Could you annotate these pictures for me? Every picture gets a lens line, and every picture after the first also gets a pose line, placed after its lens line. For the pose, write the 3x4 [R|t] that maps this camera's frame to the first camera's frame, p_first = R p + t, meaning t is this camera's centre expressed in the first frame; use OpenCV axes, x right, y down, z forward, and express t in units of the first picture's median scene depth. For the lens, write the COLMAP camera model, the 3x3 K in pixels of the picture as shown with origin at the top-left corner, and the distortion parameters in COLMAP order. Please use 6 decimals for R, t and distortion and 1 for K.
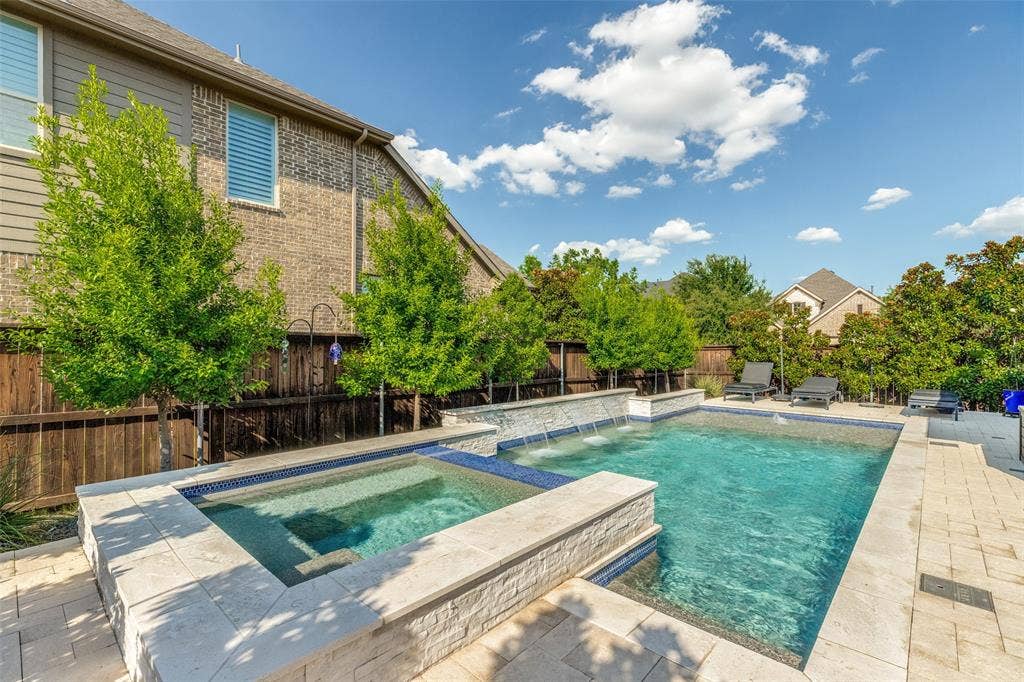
lens RADIAL K [[460.9, 0, 511.1], [0, 460.9, 343.9], [0, 0, 1]] dist [0.018153, 0.000248]
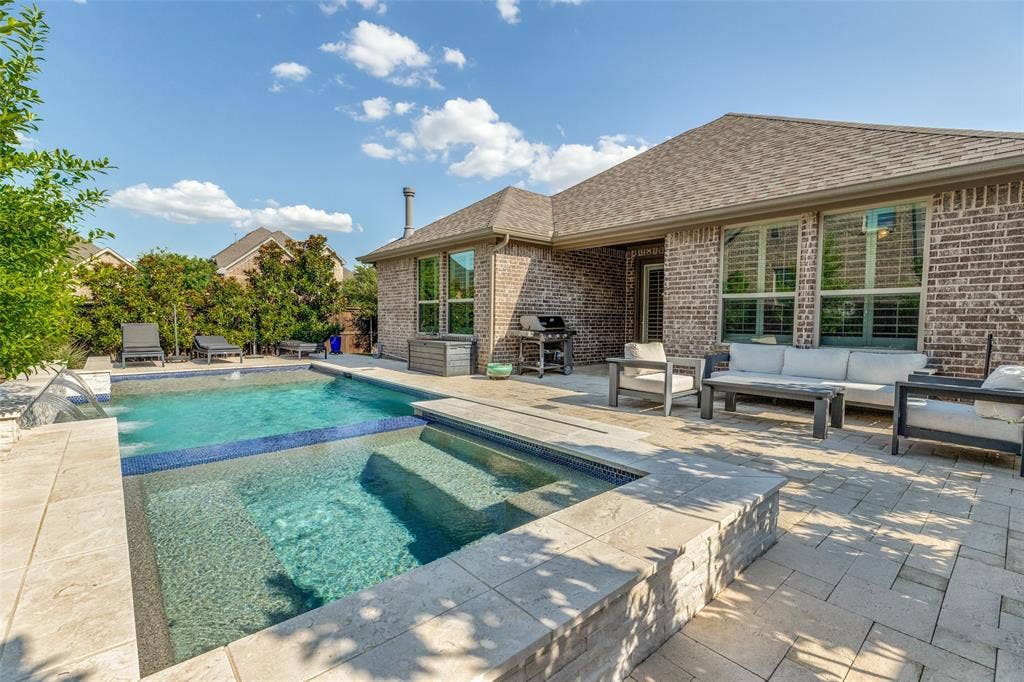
lens RADIAL K [[460.9, 0, 512.8], [0, 460.9, 339.6], [0, 0, 1]] dist [0.018153, 0.000248]
pose [[0.090247, -0.049092, 0.994709, -1.218282], [-0.007664, 0.998721, 0.049986, 0.091020], [-0.995890, -0.012135, 0.089755, 0.905446]]
